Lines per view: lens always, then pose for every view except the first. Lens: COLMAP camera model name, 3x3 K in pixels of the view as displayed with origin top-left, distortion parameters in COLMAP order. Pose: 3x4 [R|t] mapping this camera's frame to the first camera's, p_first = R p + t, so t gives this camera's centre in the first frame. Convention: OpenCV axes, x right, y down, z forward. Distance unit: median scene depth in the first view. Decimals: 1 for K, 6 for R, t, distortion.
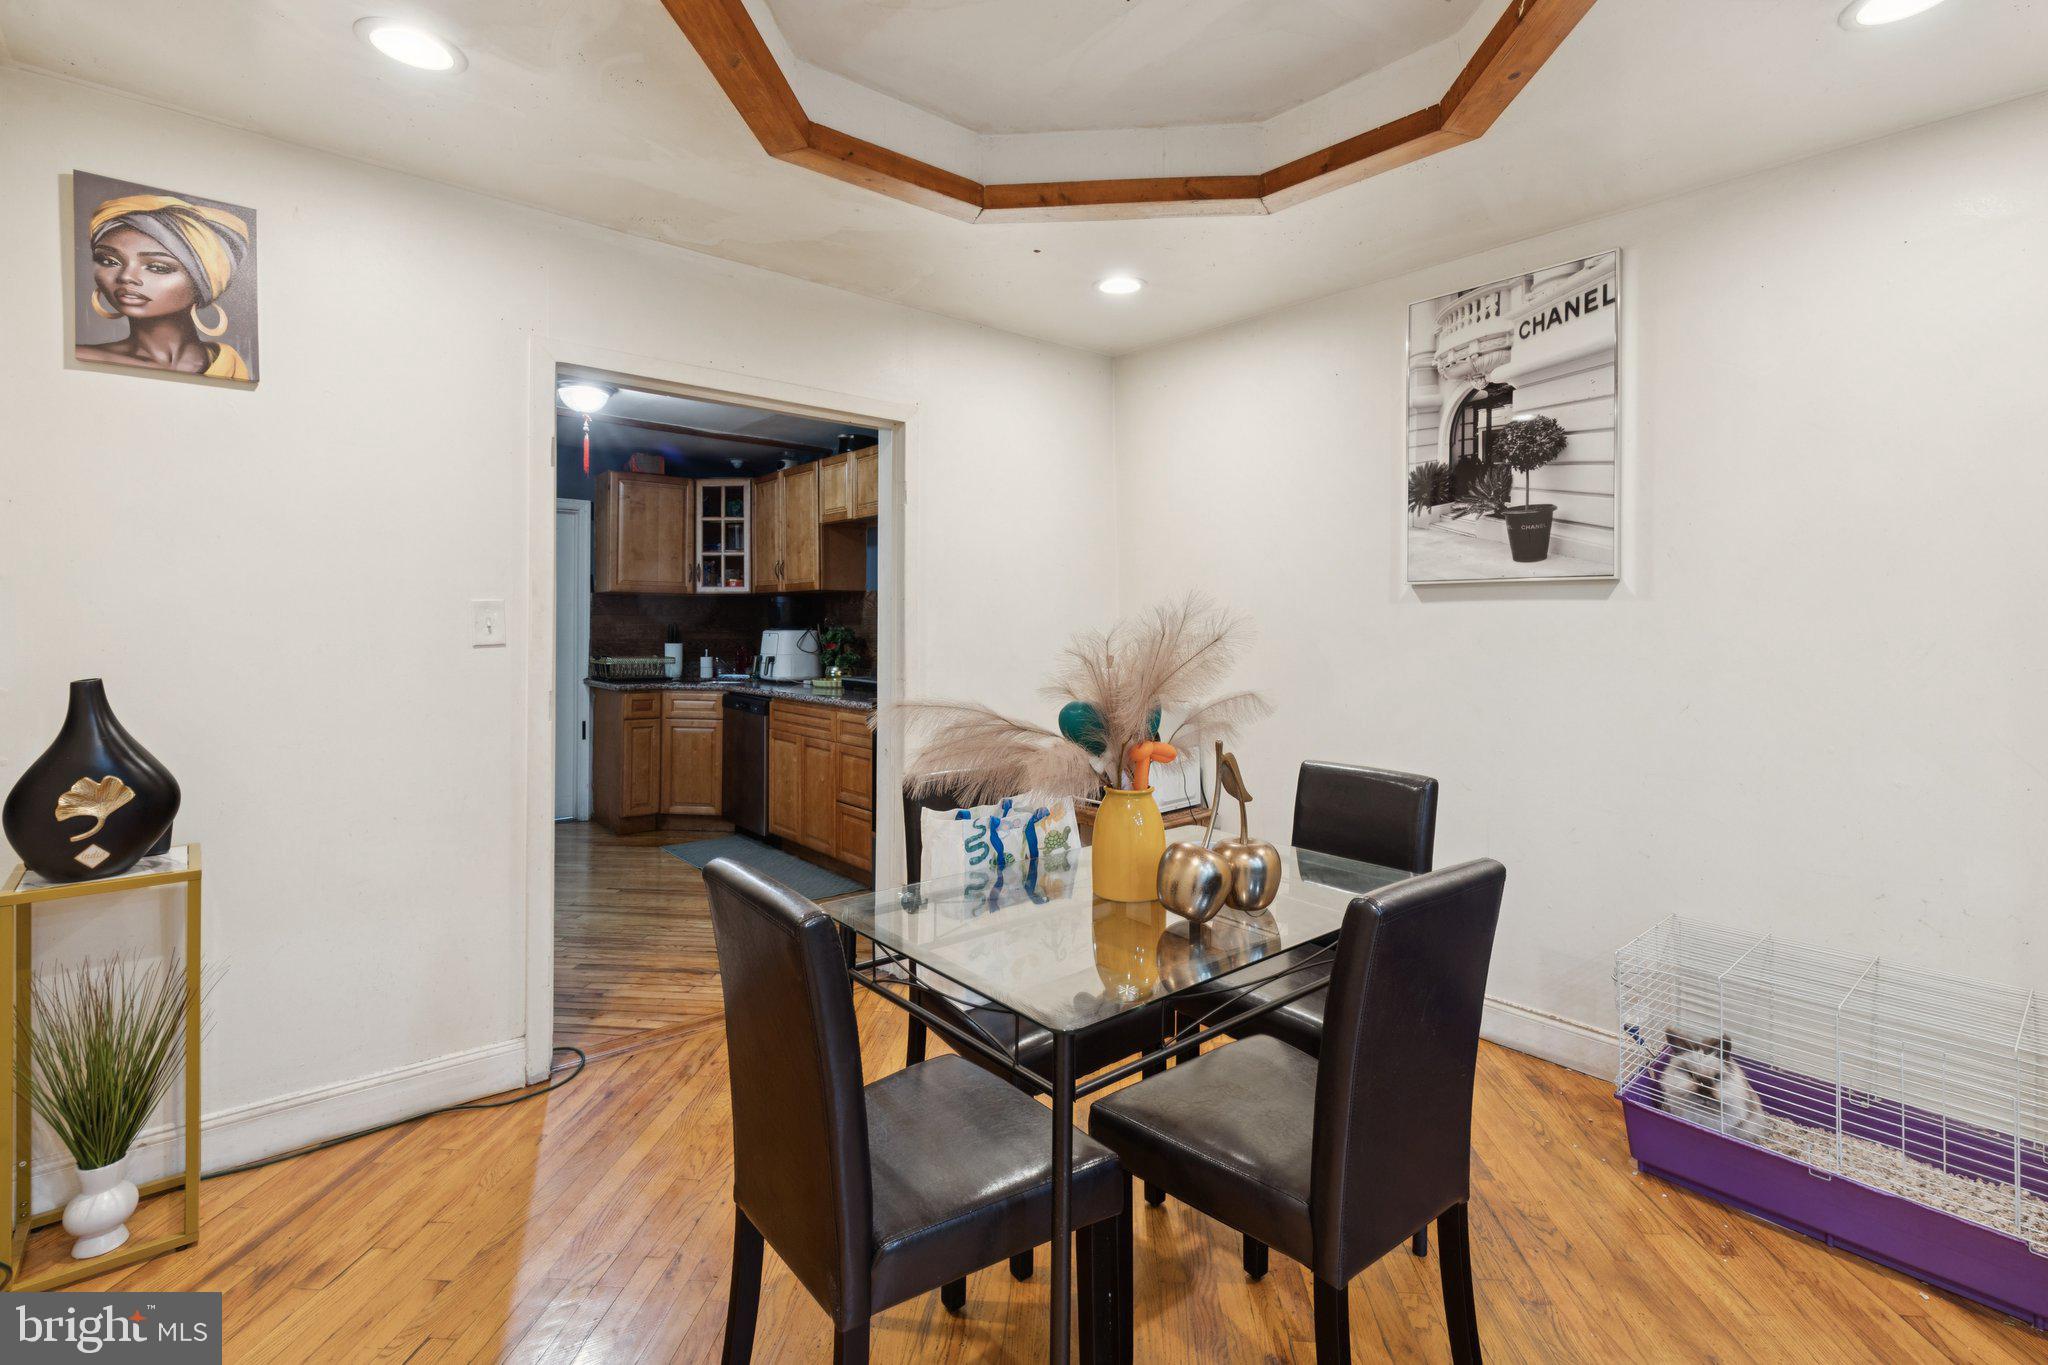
lens RADIAL K [[919.5, 0, 1028.3], [0, 919.5, 616.8], [0, 0, 1]] dist [0.008360, -0.001249]
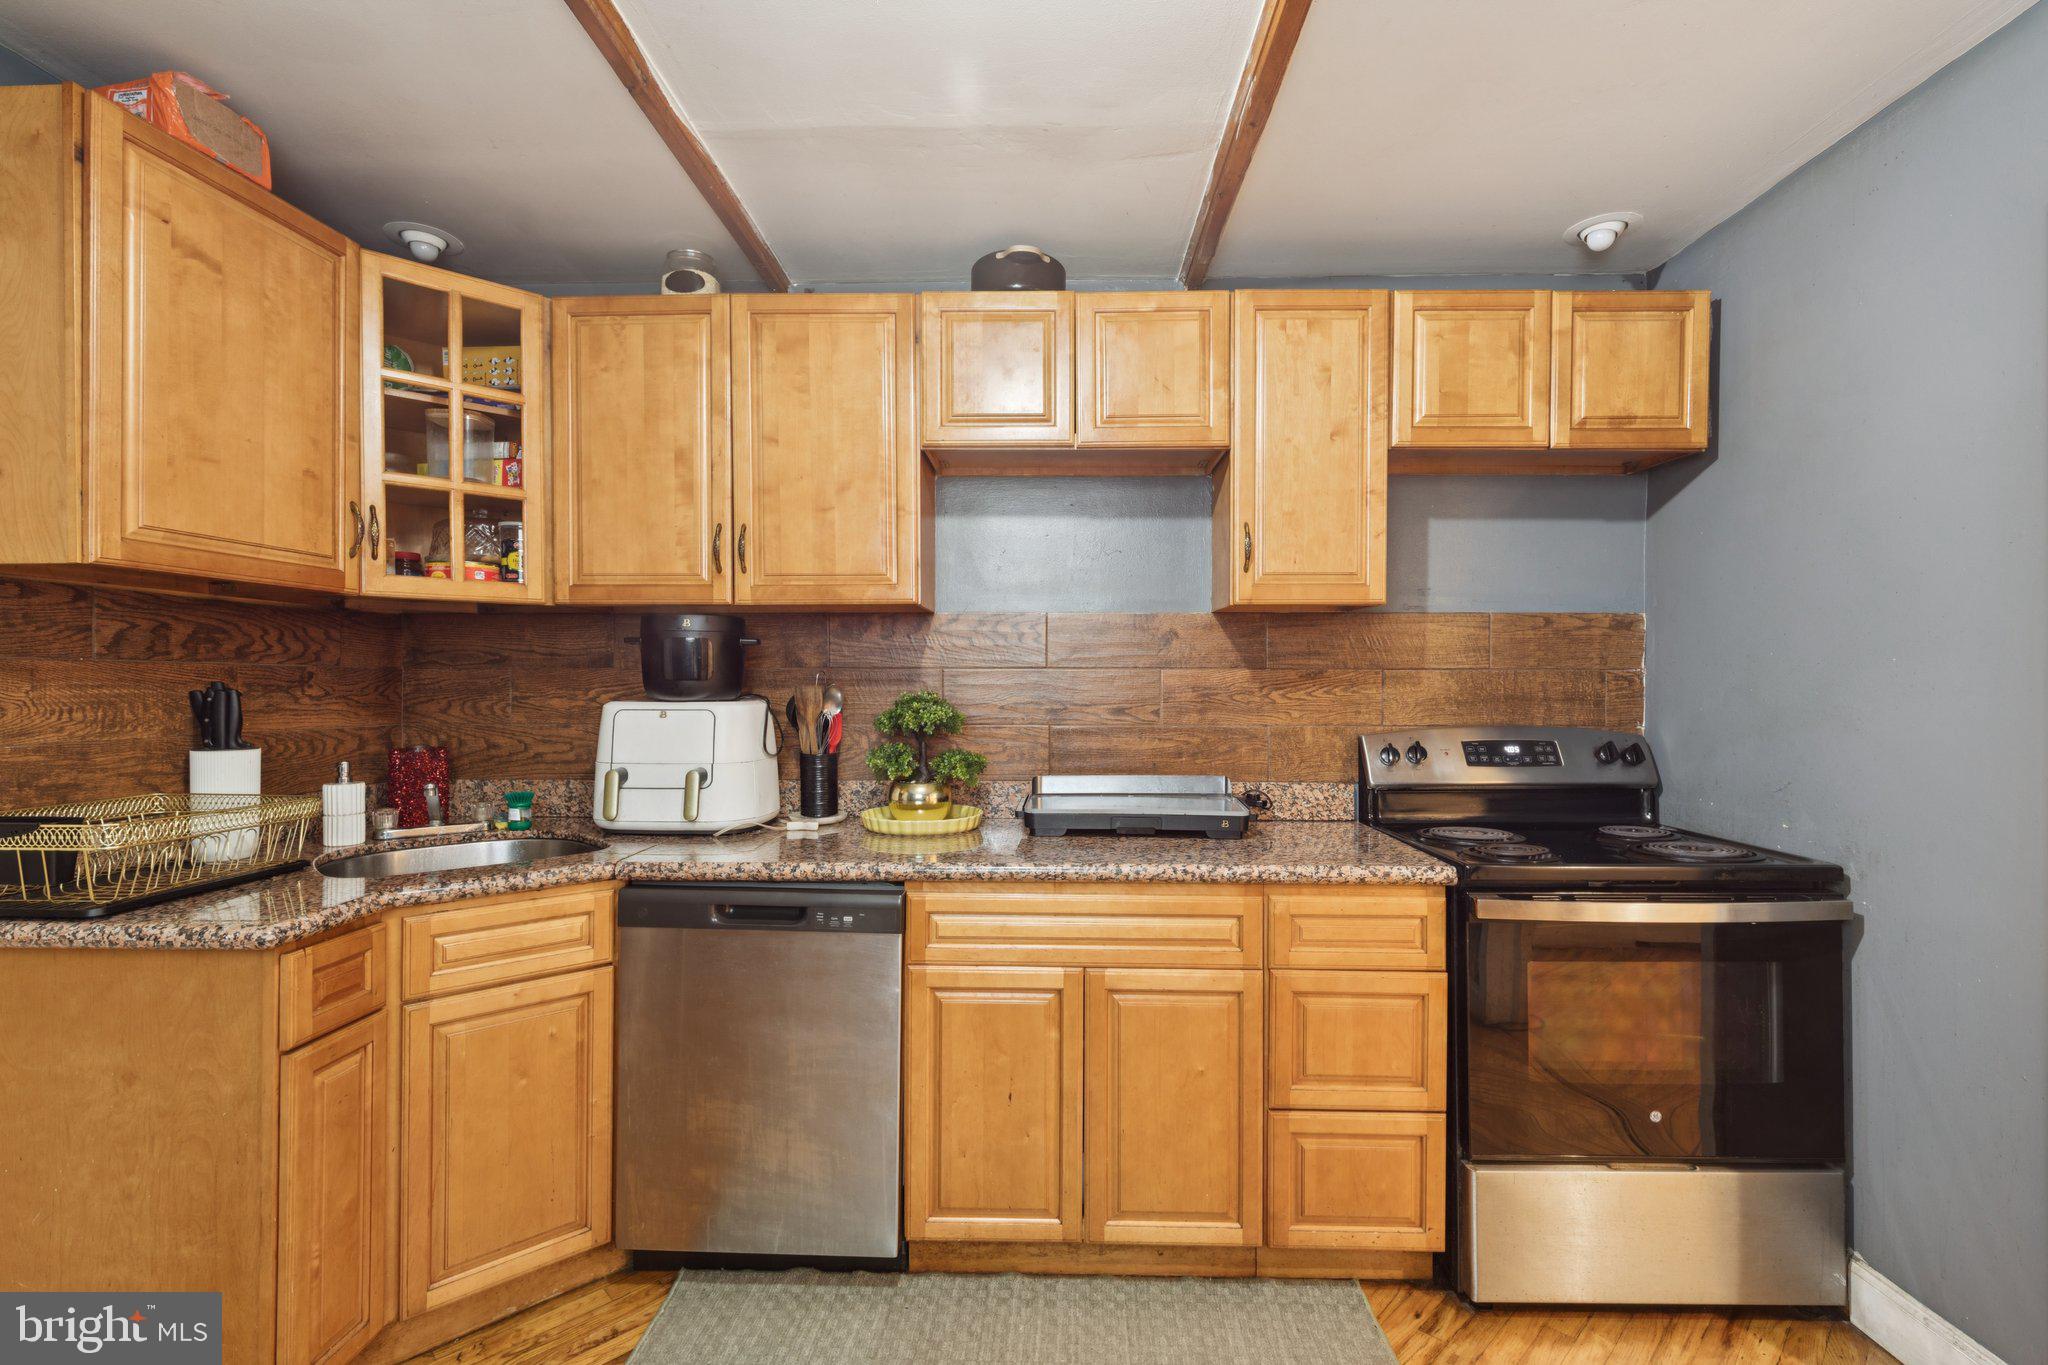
lens RADIAL K [[919.5, 0, 1030.5], [0, 919.5, 679.8], [0, 0, 1]] dist [0.008360, -0.001249]
pose [[0.673230, -0.002043, 0.739431, -0.463233], [-0.003178, 0.999979, 0.005656, 0.002455], [-0.739427, -0.006157, 0.673209, 0.627448]]
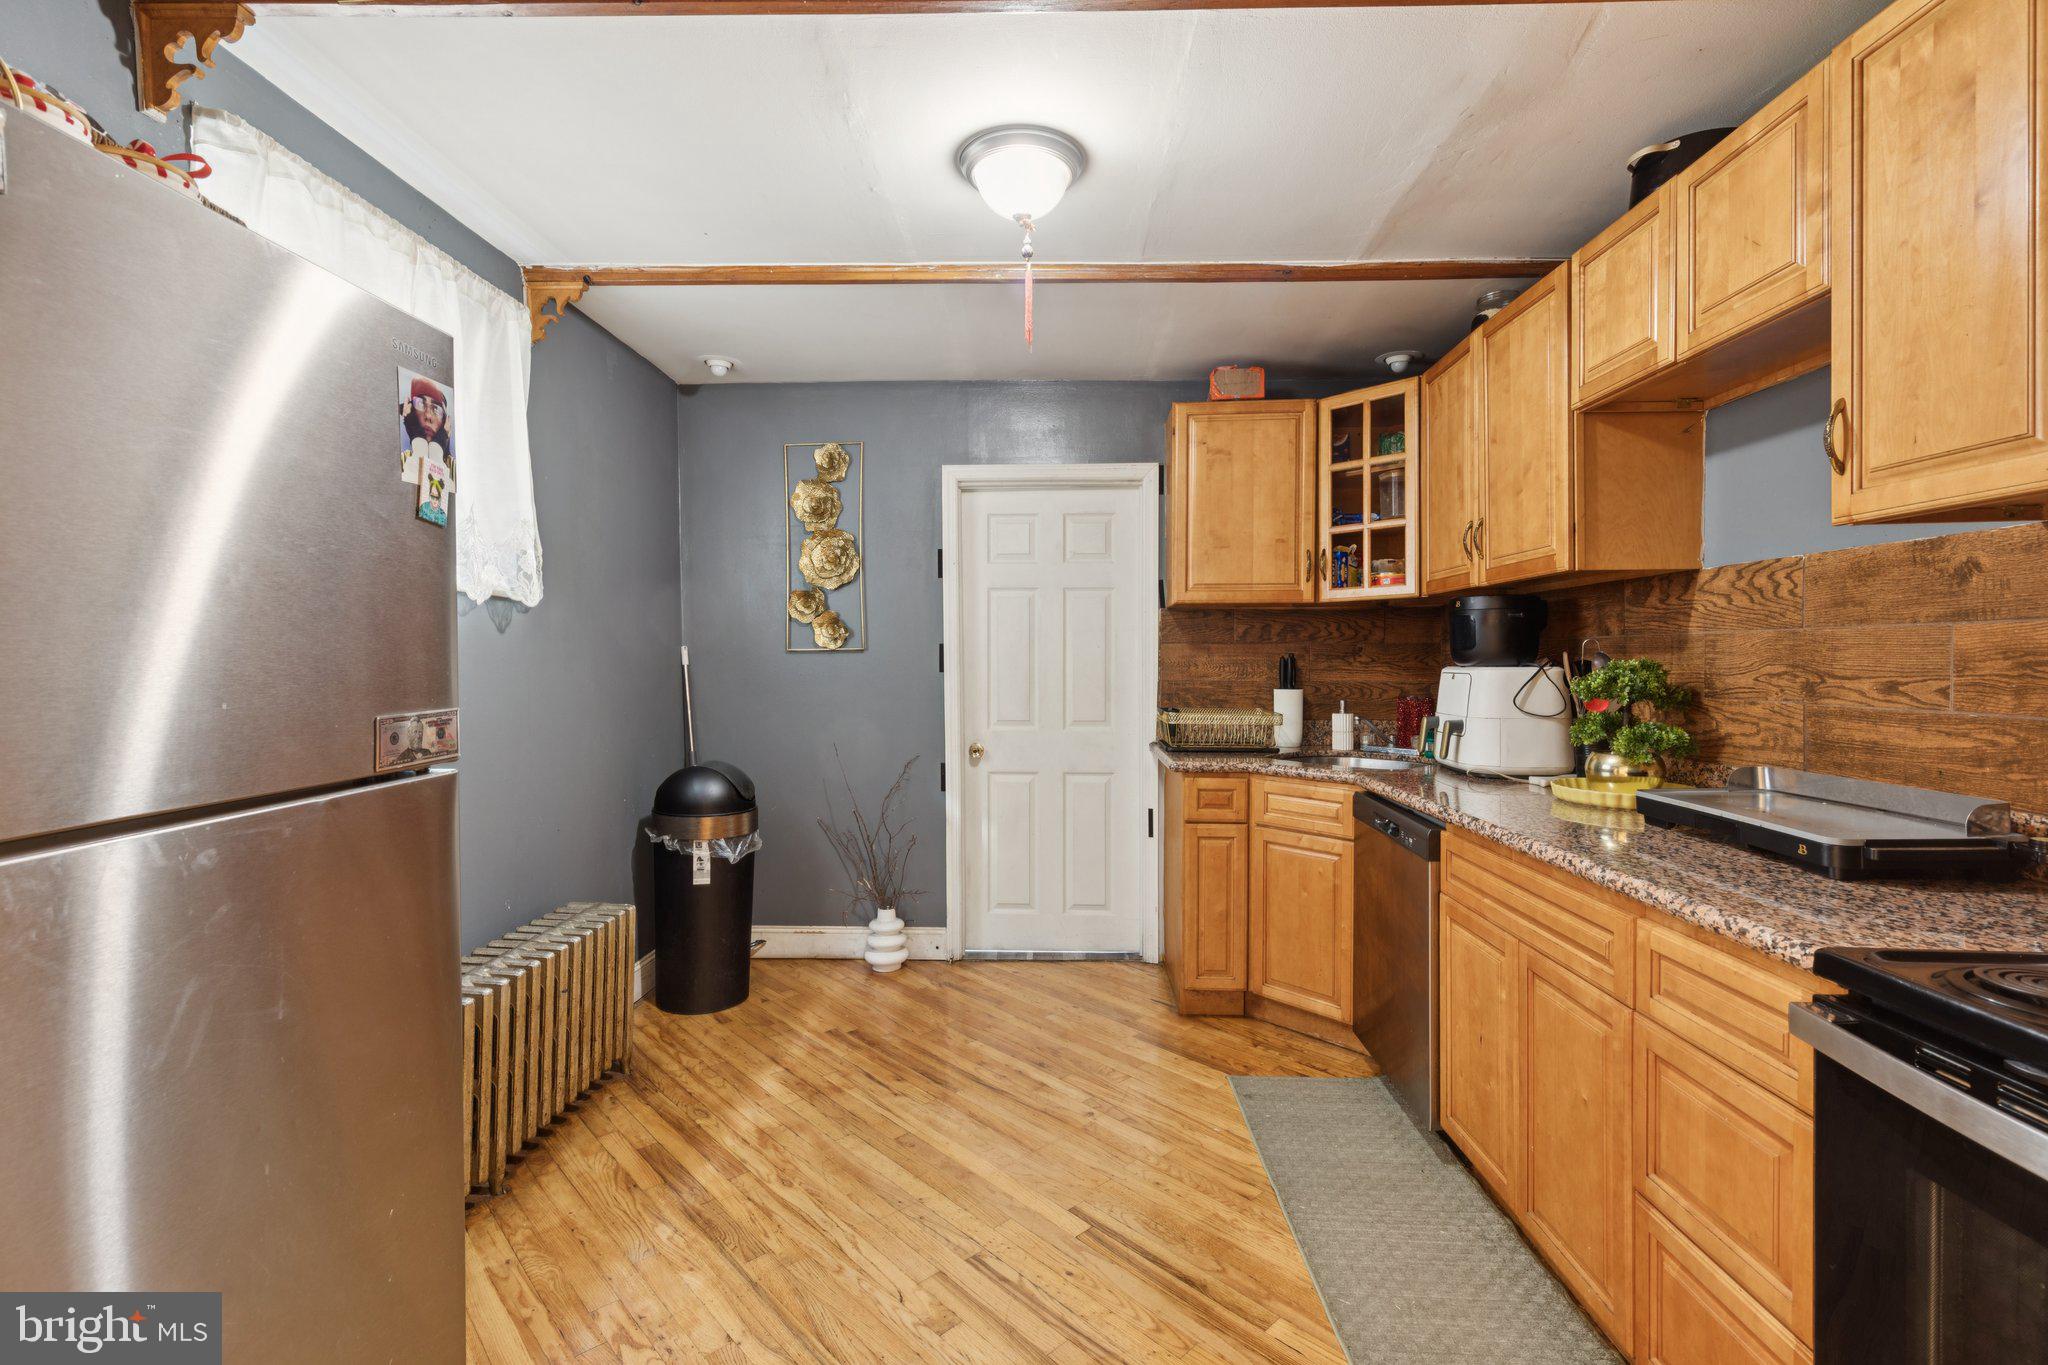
lens RADIAL K [[919.5, 0, 1032.8], [0, 919.5, 675.9], [0, 0, 1]] dist [0.008360, -0.001249]
pose [[0.737953, 0.006364, -0.674822, -0.114540], [0.009761, 0.999750, 0.020103, 0.007167], [0.674781, -0.021422, 0.737707, 0.484136]]
